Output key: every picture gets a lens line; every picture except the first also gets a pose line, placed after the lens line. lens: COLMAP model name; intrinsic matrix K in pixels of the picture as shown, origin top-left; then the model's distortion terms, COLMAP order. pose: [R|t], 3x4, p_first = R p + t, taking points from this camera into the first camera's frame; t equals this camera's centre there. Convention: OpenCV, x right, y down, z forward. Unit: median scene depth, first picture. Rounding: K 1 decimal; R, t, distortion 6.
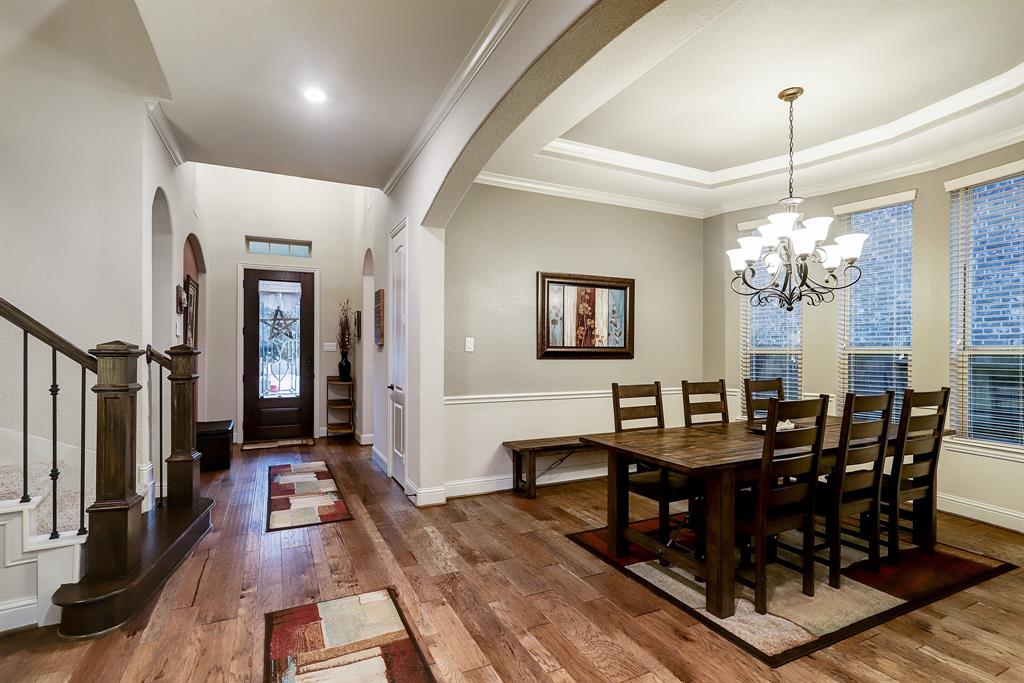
lens RADIAL K [[497.6, 0, 518.9], [0, 497.6, 356.6], [0, 0, 1]] dist [-0.004950, 0.003230]
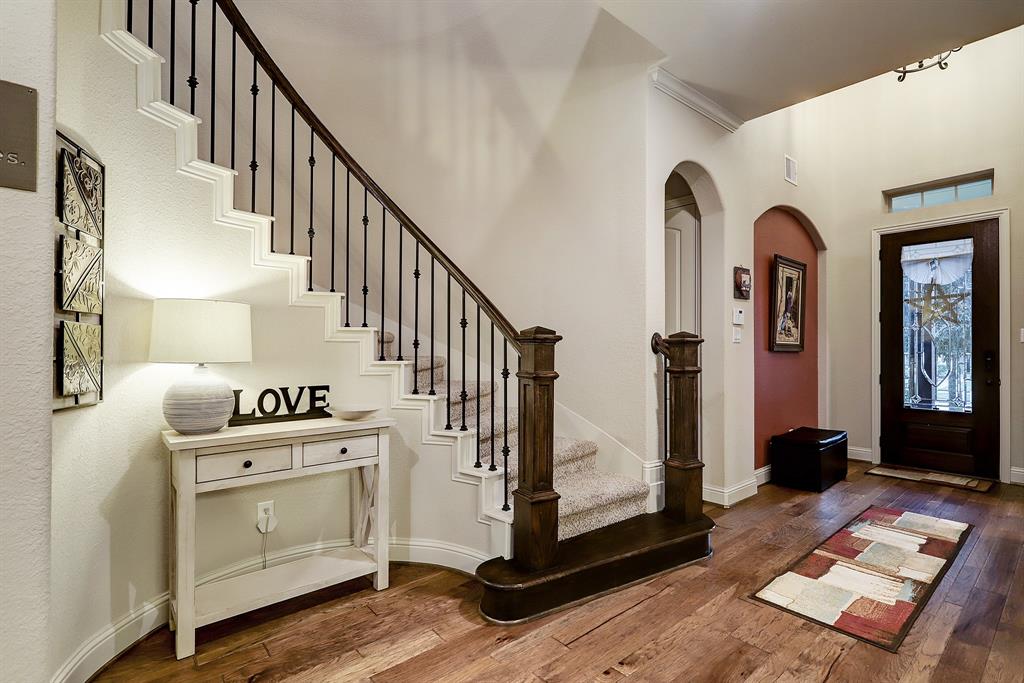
lens RADIAL K [[497.6, 0, 507.0], [0, 497.6, 347.3], [0, 0, 1]] dist [-0.004950, 0.003230]
pose [[0.245783, -0.005525, -0.969309, 0.034499], [-0.009896, 0.999917, -0.008209, 0.005168], [0.969274, 0.011610, 0.245708, 0.205916]]
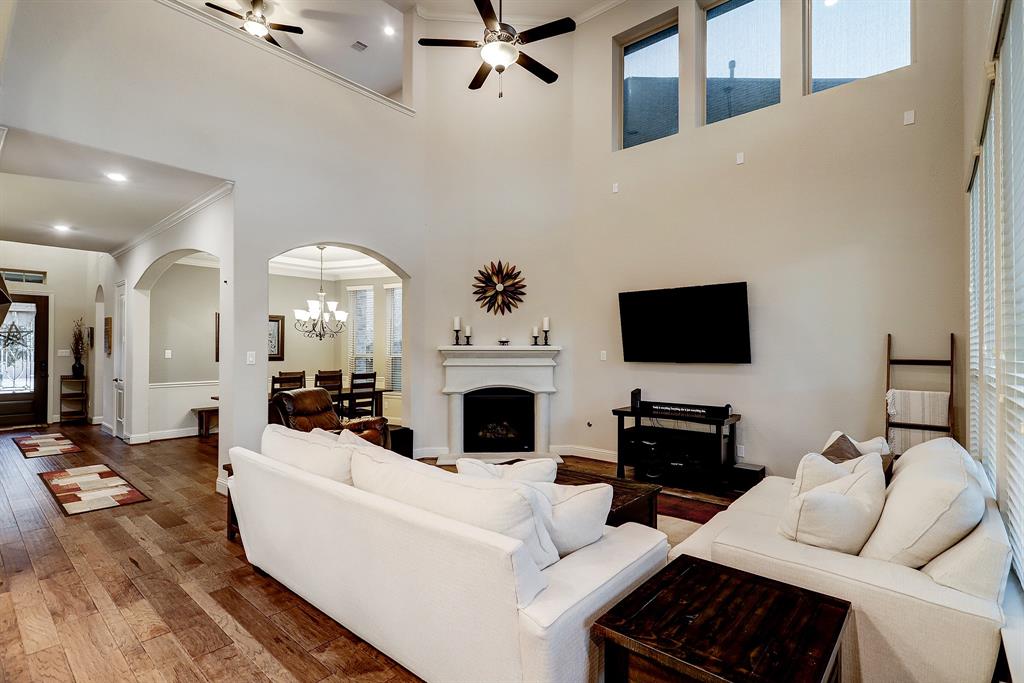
lens RADIAL K [[497.6, 0, 515.2], [0, 497.6, 345.3], [0, 0, 1]] dist [-0.004950, 0.003230]
pose [[0.924459, 0.001455, 0.381280, 0.350811], [0.005605, 0.999833, -0.017406, -0.017067], [-0.381241, 0.018228, 0.924296, -1.055739]]
